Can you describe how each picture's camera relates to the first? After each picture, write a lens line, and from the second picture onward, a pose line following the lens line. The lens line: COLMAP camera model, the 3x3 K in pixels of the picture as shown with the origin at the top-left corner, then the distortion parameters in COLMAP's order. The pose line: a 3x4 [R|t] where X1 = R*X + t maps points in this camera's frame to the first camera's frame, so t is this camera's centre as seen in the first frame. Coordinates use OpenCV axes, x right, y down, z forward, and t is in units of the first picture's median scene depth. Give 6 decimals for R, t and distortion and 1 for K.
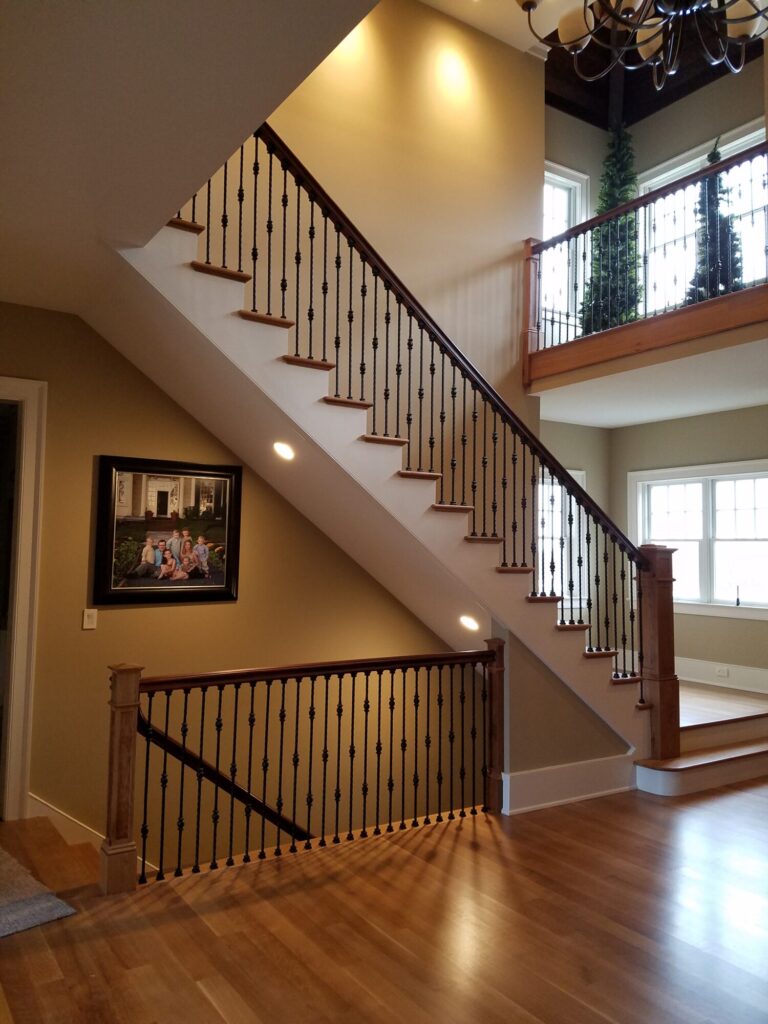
lens RADIAL K [[802.1, 0, 387.2], [0, 802.1, 508.2], [0, 0, 1]] dist [0.123393, -0.175661]
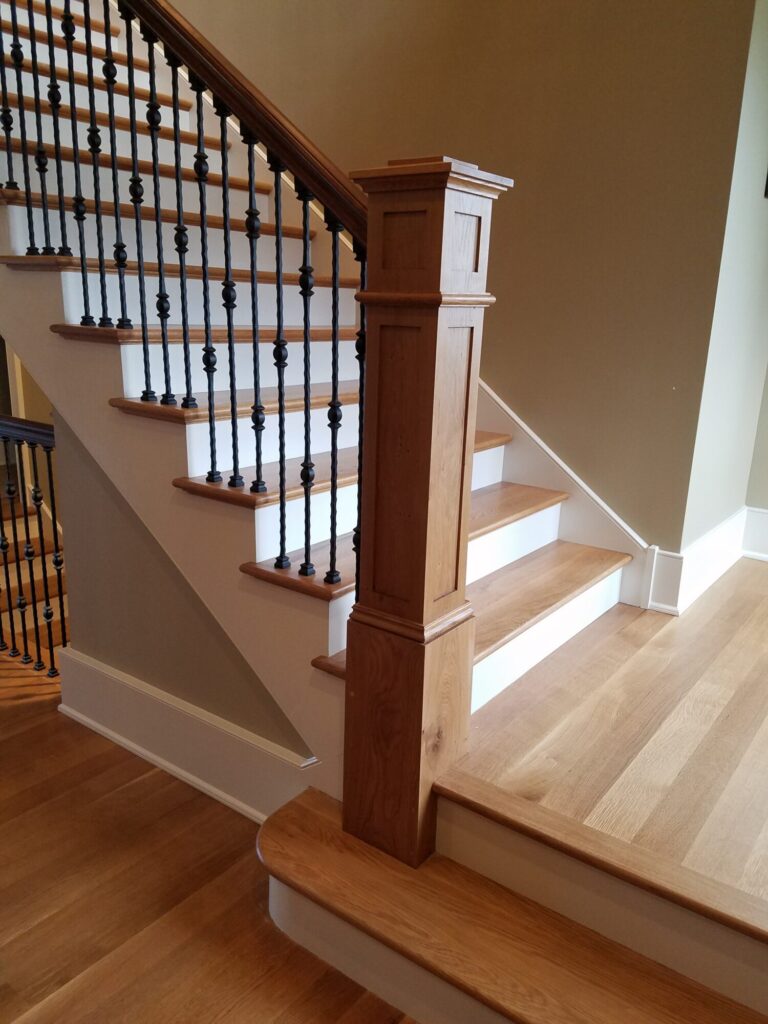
lens RADIAL K [[802.1, 0, 386.0], [0, 802.1, 504.9], [0, 0, 1]] dist [0.123393, -0.175661]
pose [[0.321839, 0.232703, -0.917752, 0.814668], [0.041063, 0.964983, 0.259079, 0.113018], [0.945903, -0.121068, 0.301014, 1.208069]]
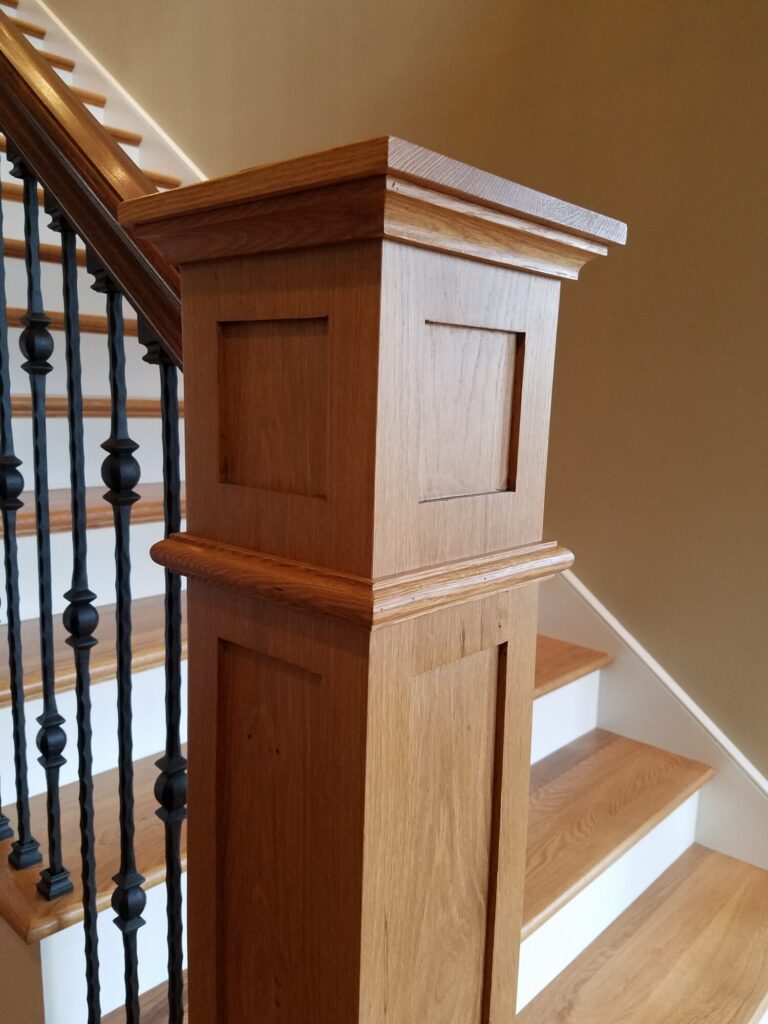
lens RADIAL K [[802.1, 0, 382.1], [0, 802.1, 503.9], [0, 0, 1]] dist [0.123393, -0.175661]
pose [[0.218480, 0.145732, -0.964898, 0.573198], [0.041623, 0.986494, 0.158418, 0.089460], [0.974953, -0.074774, 0.209464, 1.328431]]
